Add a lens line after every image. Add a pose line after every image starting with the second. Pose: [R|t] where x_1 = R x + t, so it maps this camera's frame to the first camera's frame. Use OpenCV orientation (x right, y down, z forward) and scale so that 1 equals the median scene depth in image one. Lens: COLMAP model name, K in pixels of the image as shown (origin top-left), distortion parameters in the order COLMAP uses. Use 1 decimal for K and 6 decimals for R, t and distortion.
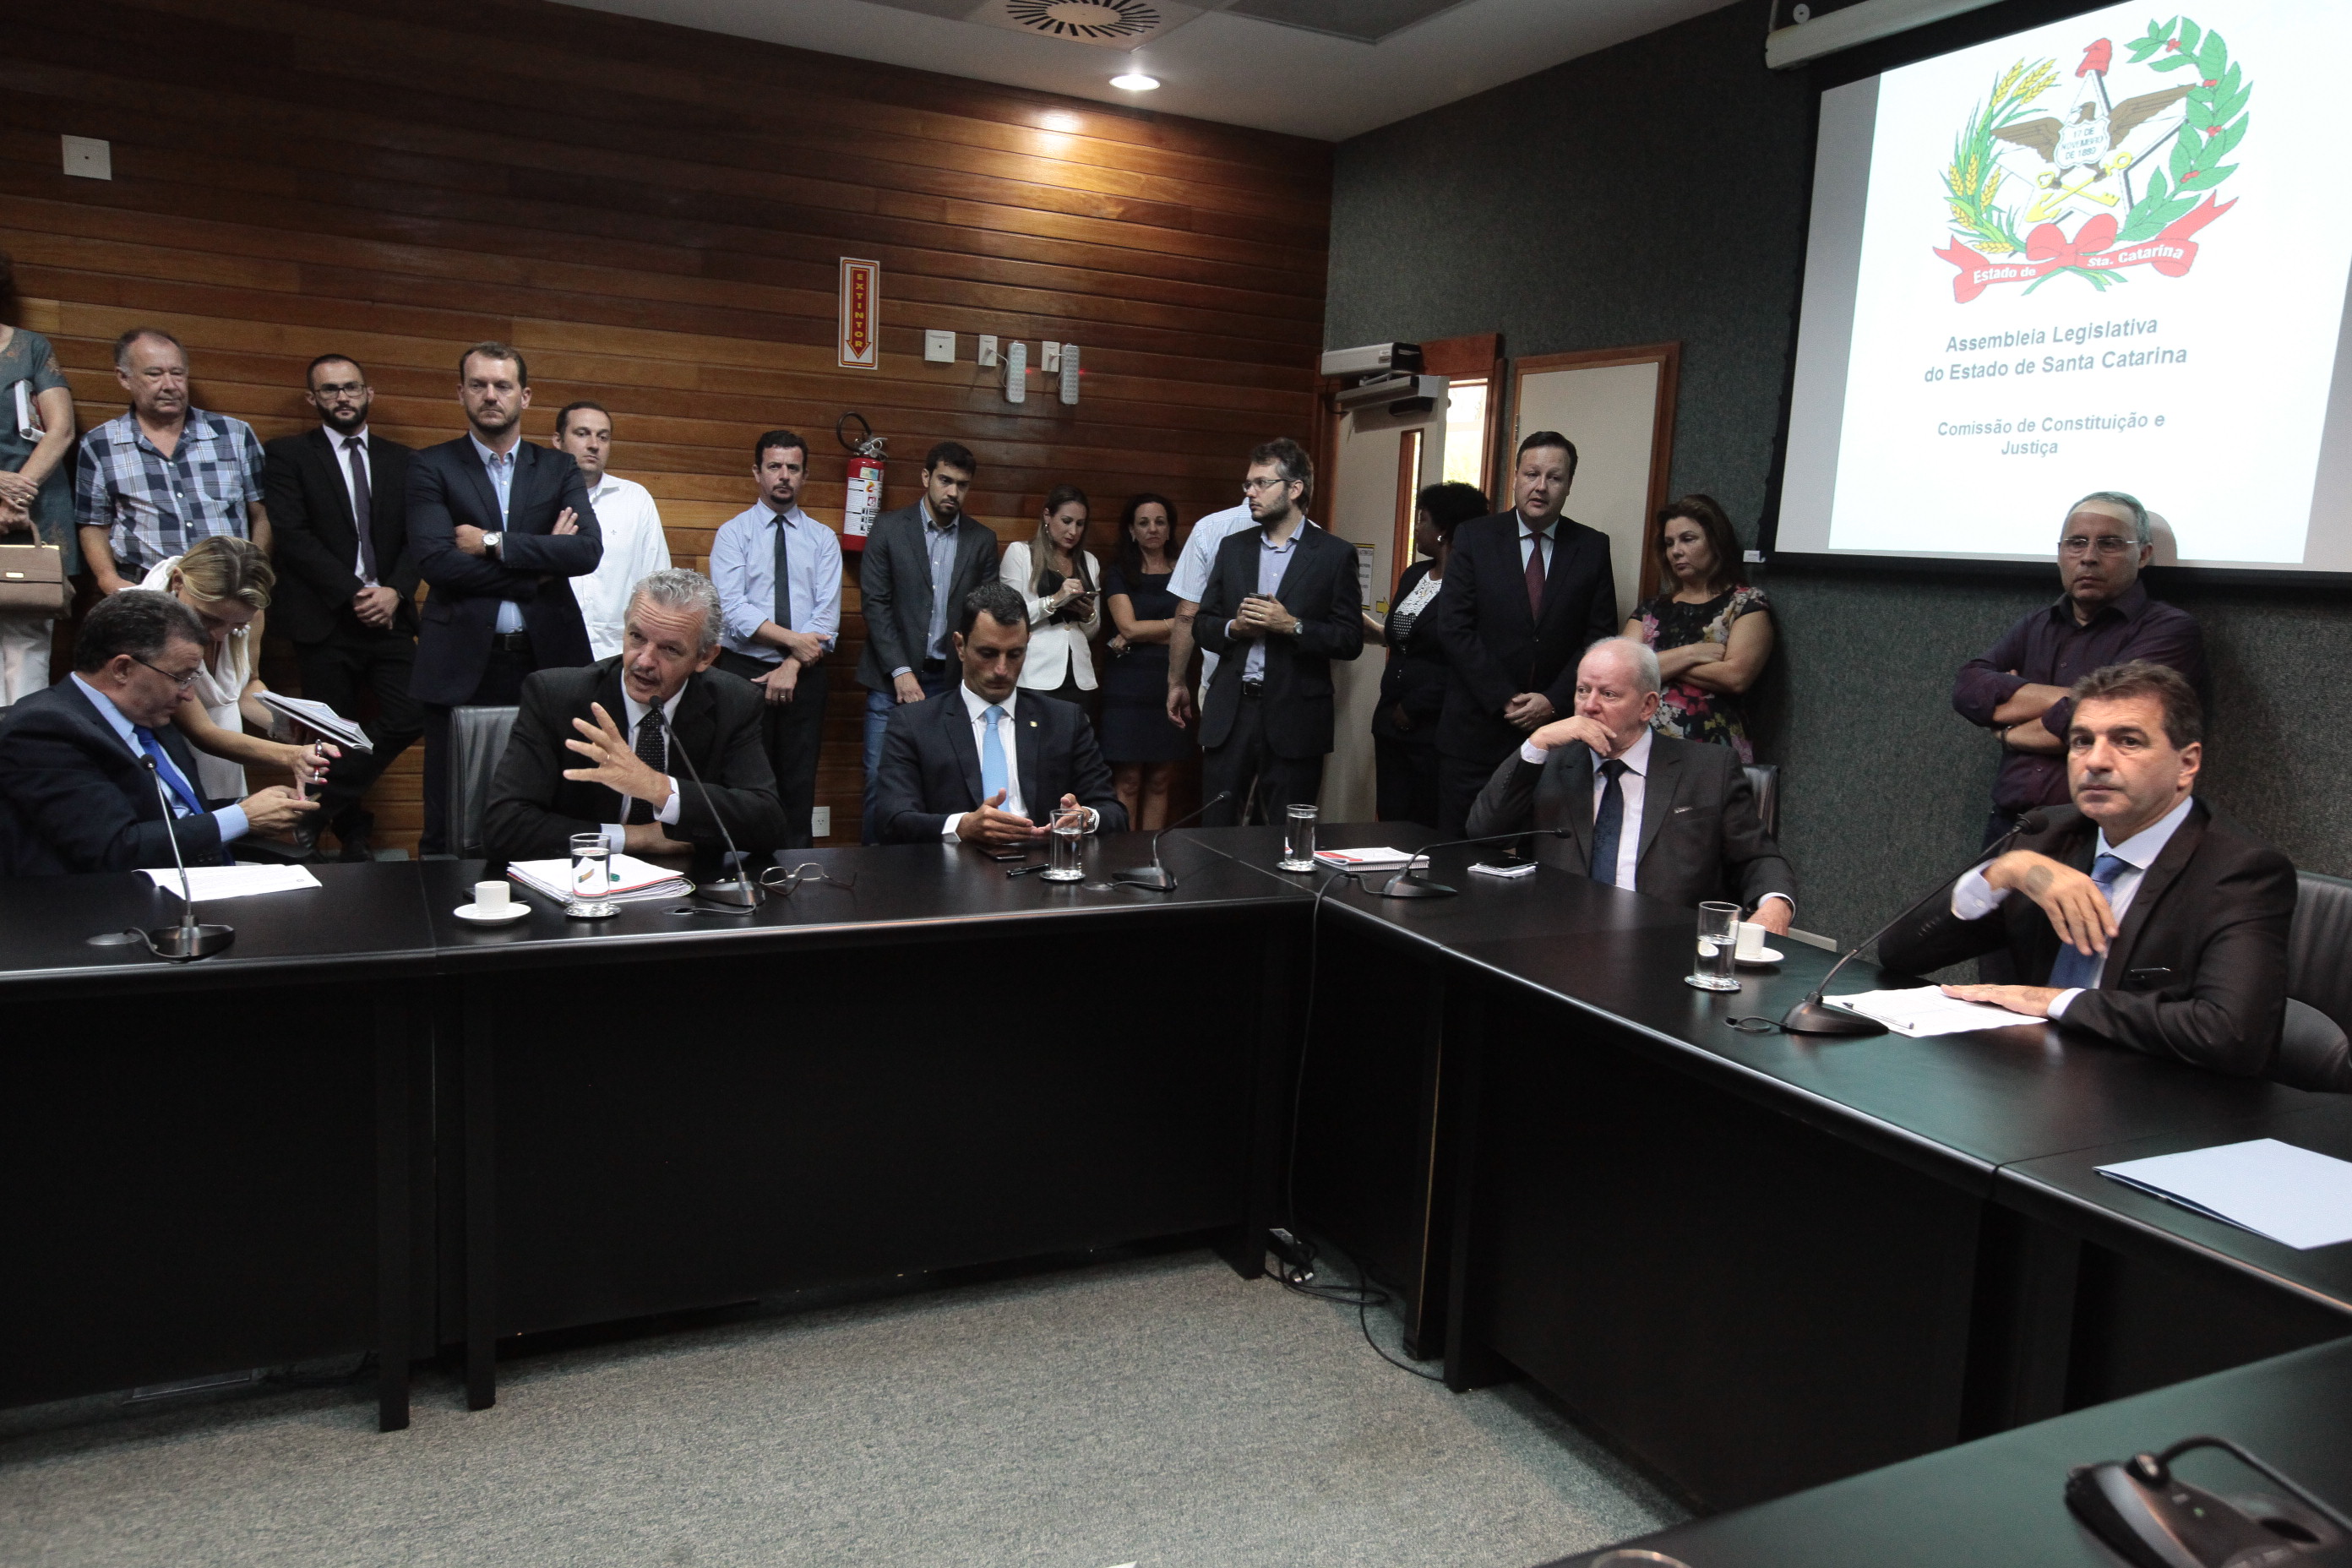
lens RADIAL K [[1706.3, 0, 1184.5], [0, 1706.3, 779.8], [0, 0, 1]] dist [-0.027080, 0.075727]
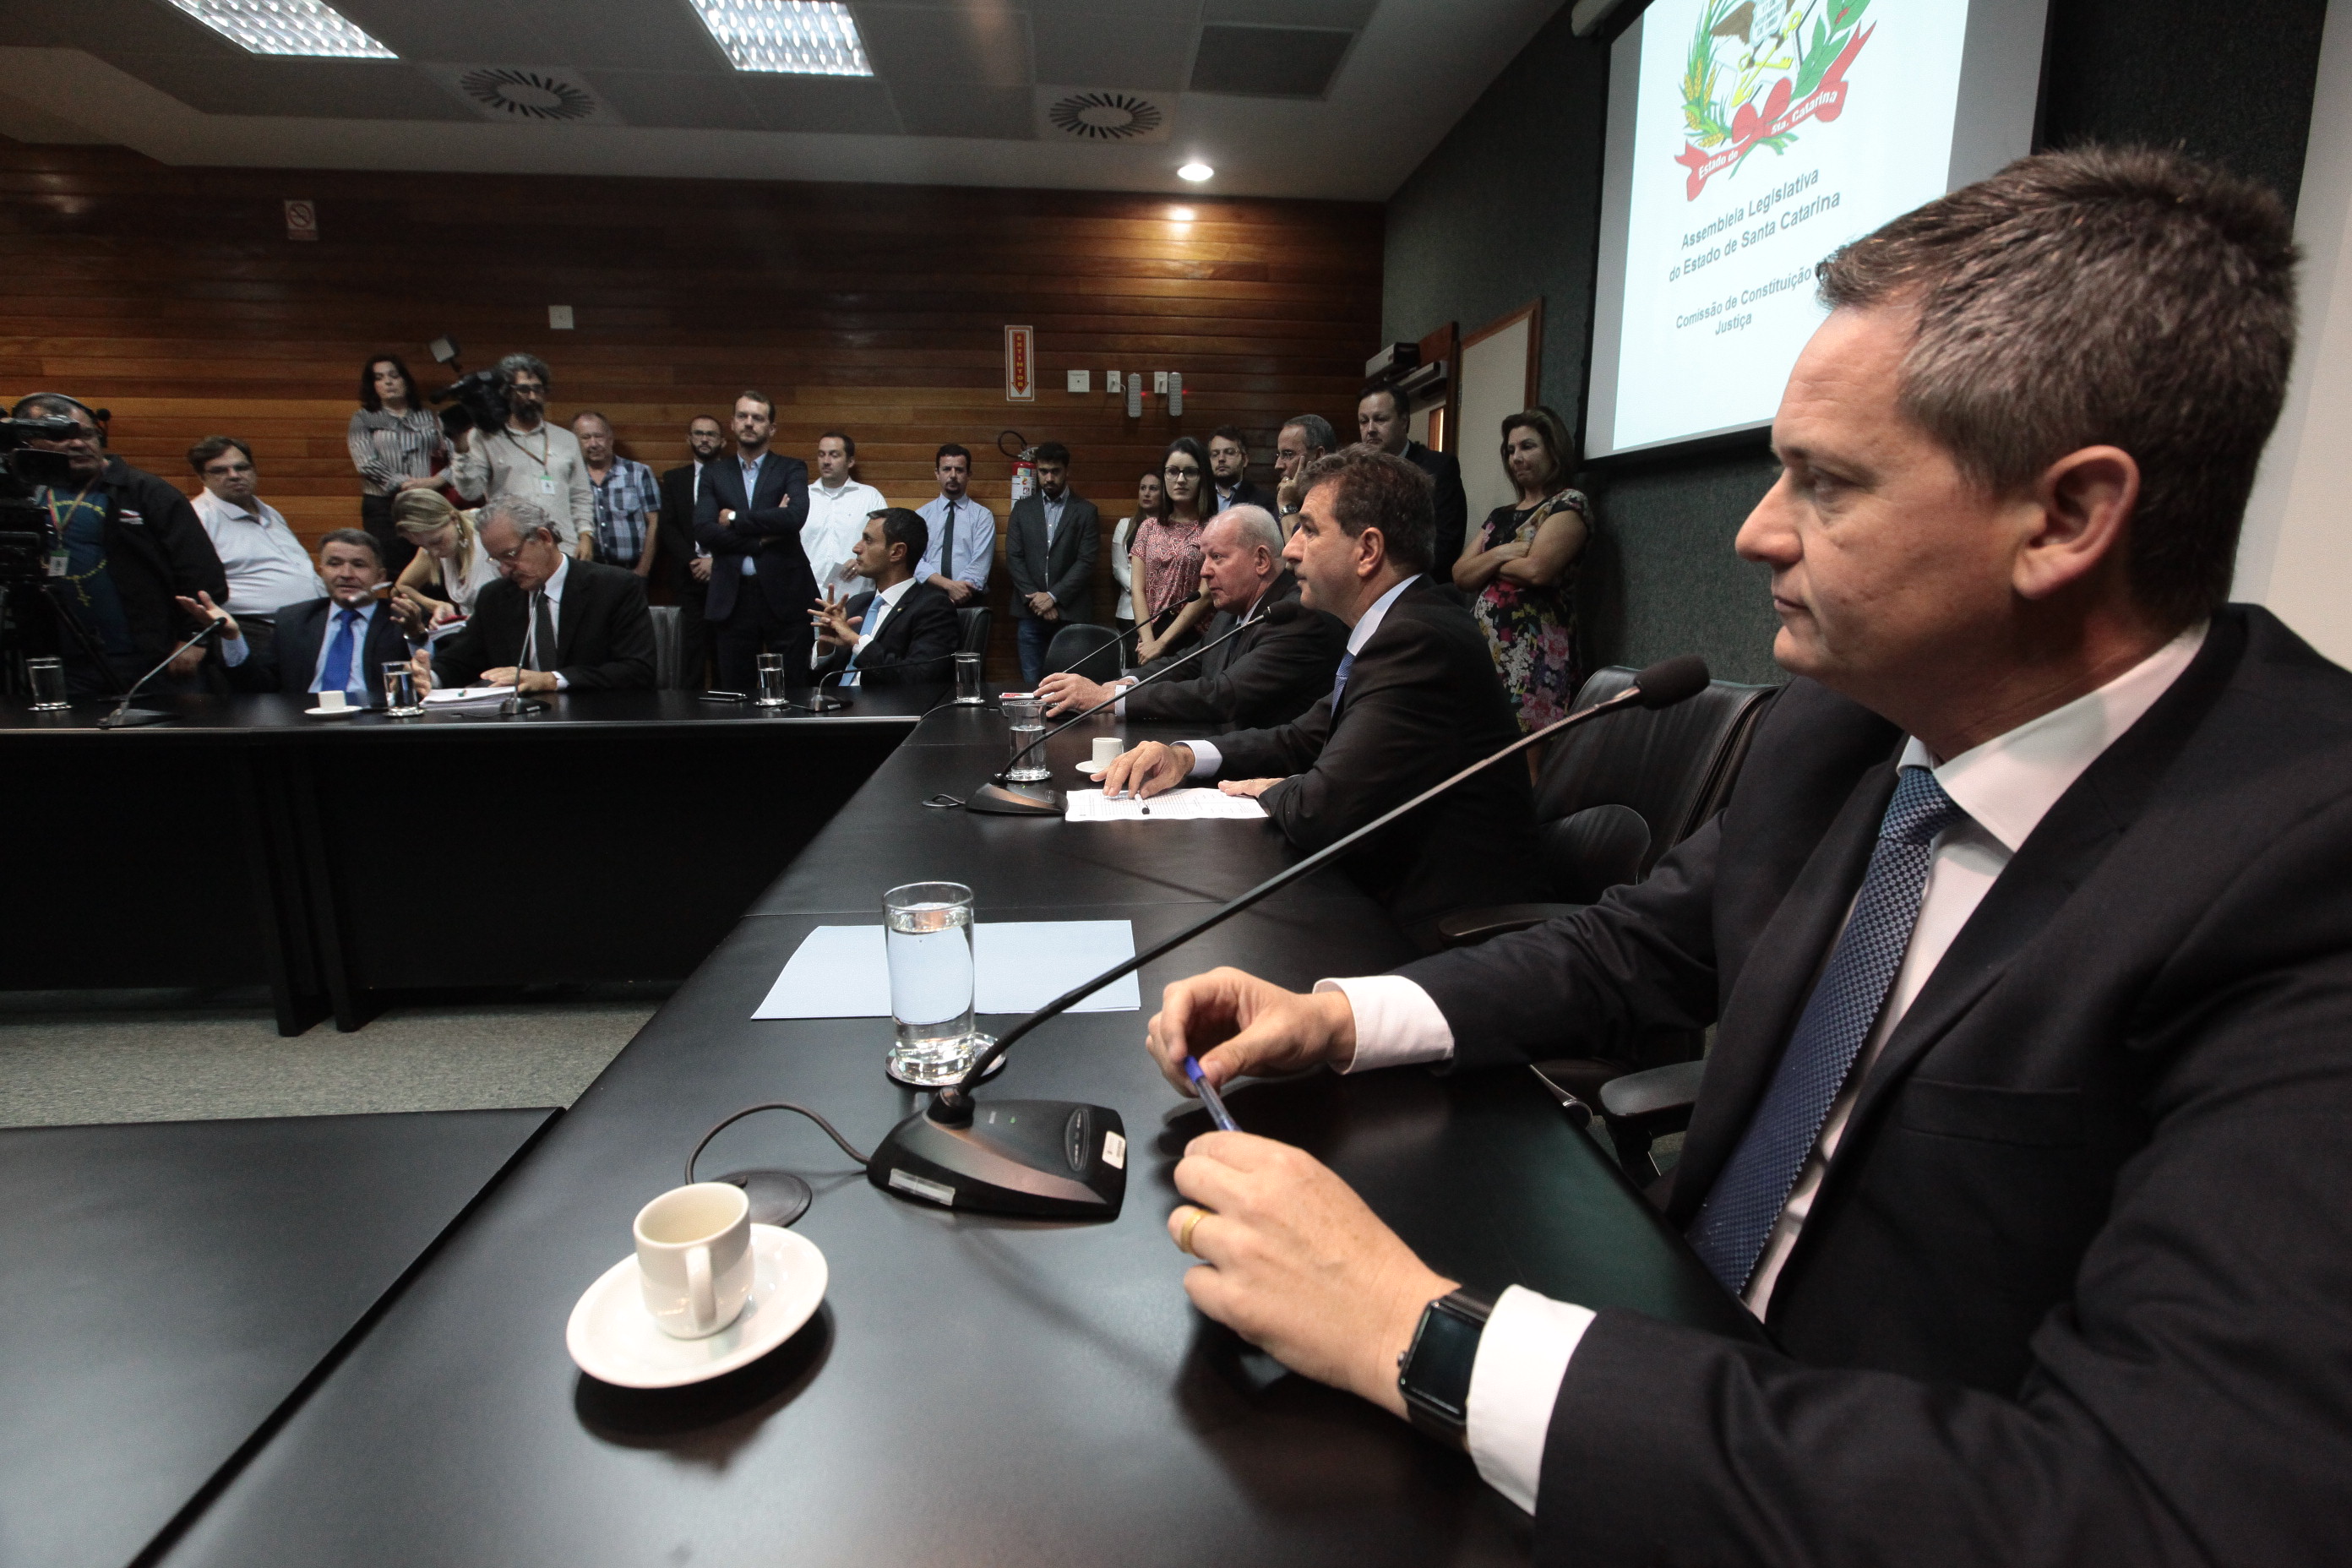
lens RADIAL K [[1093.8, 0, 1170.1], [0, 1093.8, 769.5], [0, 0, 1]] dist [-0.048814, 0.022433]
pose [[0.931317, 0.023301, -0.363464, 0.405250], [-0.009450, 0.999161, 0.039839, 0.054342], [0.364088, -0.033667, 0.930756, 0.240201]]
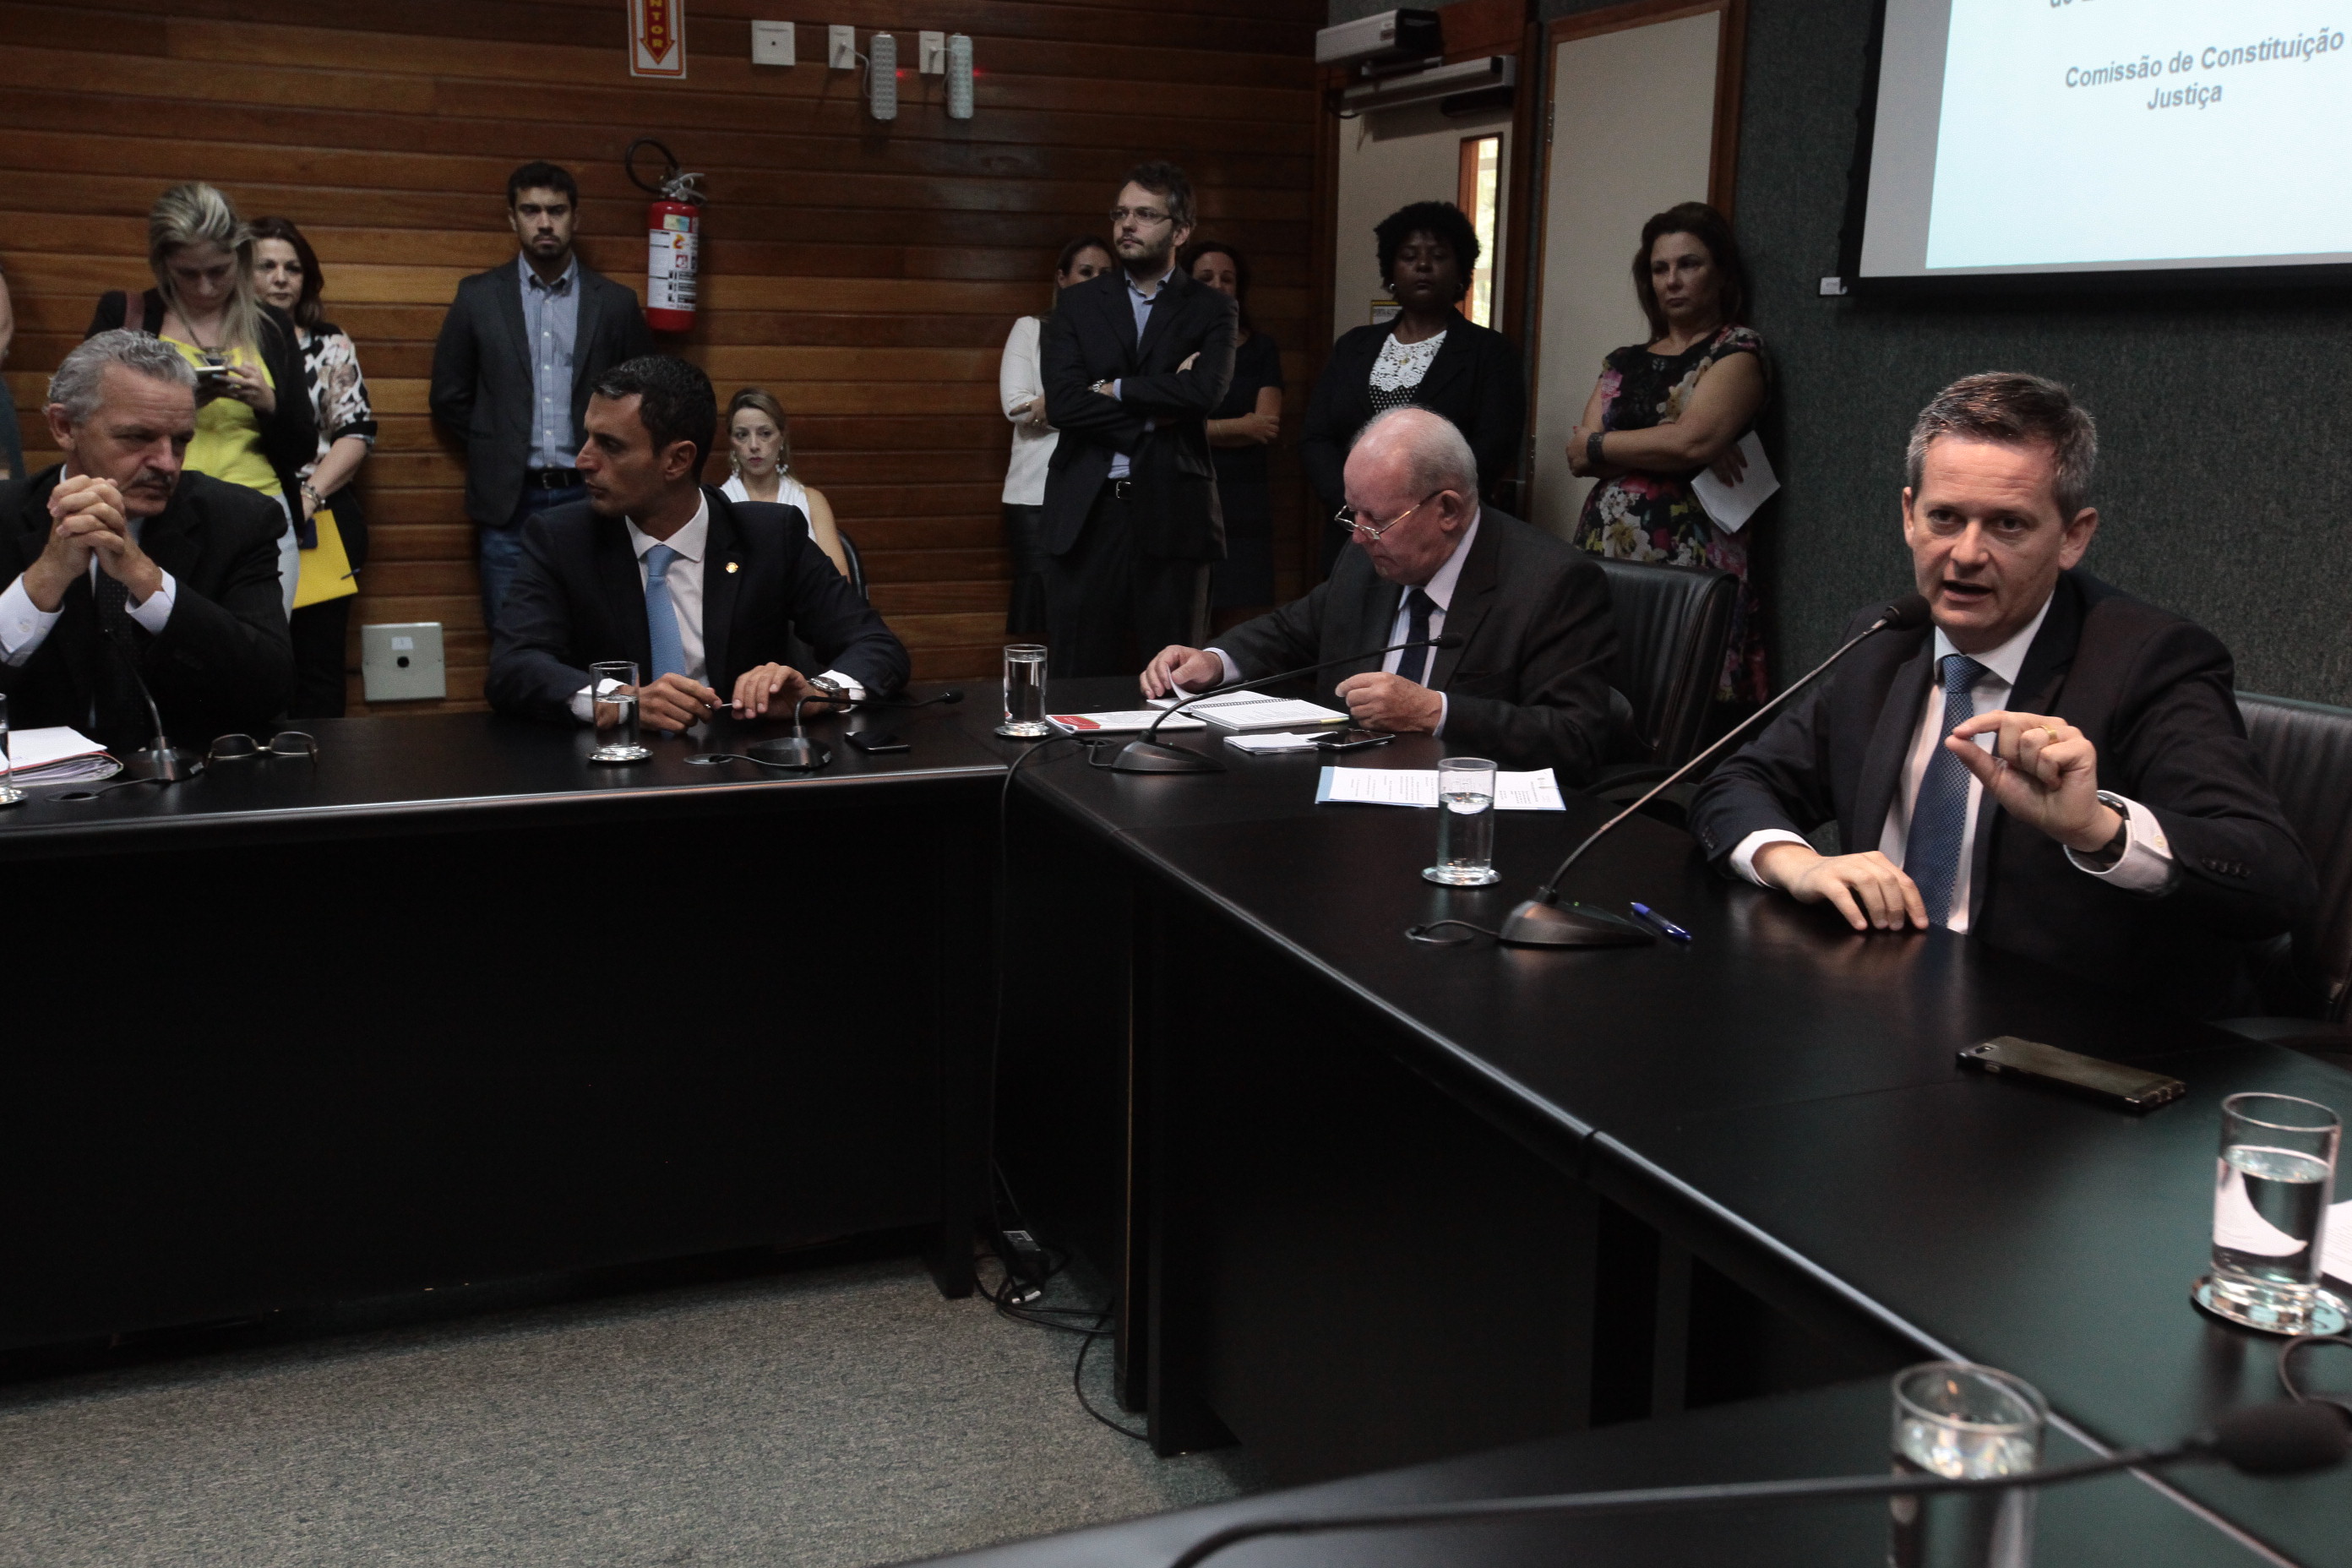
lens RADIAL K [[2260.9, 0, 1176.0], [0, 2260.9, 784.0], [0, 0, 1]] dist [0.000166, 0.131964]
pose [[0.995013, -0.013093, -0.098878, 0.179764], [0.018678, 0.998269, 0.055775, 0.017254], [0.097977, -0.057344, 0.993535, 0.049809]]
